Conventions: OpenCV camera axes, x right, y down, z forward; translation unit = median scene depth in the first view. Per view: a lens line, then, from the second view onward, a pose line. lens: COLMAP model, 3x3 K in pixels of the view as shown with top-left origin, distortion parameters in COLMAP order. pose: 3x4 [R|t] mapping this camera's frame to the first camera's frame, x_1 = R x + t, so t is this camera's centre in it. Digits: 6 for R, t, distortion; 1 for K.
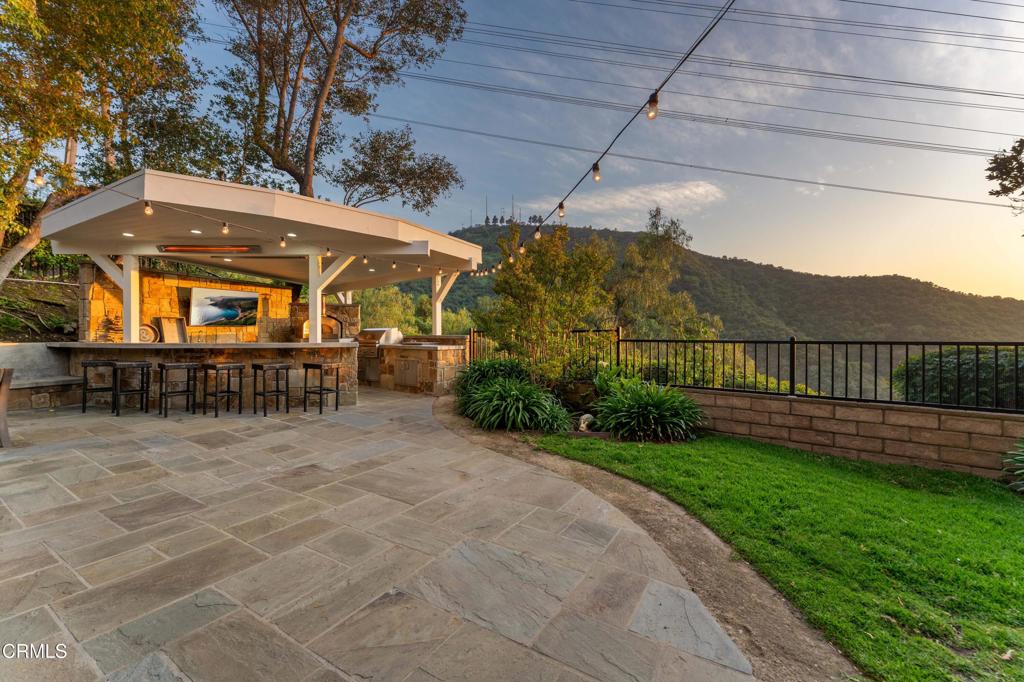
lens RADIAL K [[403.2, 0, 512.0], [0, 403.2, 341.0], [0, 0, 1]] dist [0.000580, 0.000040]
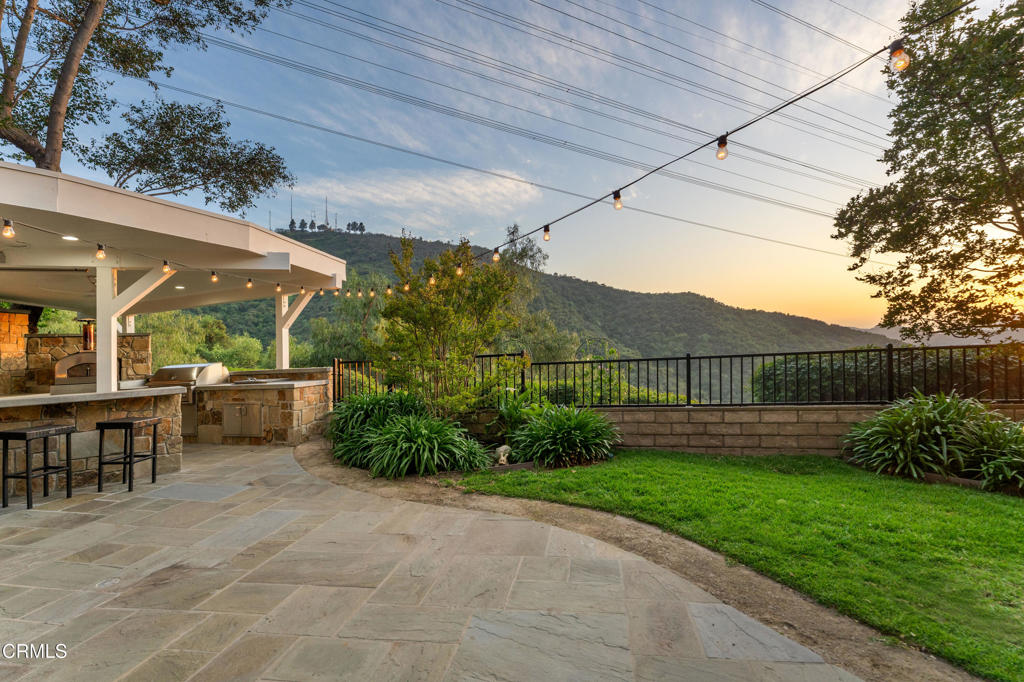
lens RADIAL K [[440.6, 0, 508.2], [0, 440.6, 359.3], [0, 0, 1]] dist [-0.007978, 0.000588]
pose [[0.928202, -0.054514, 0.368062, -0.163121], [0.057330, 0.998350, 0.003289, -0.019993], [-0.367634, 0.018048, 0.929795, 0.043432]]
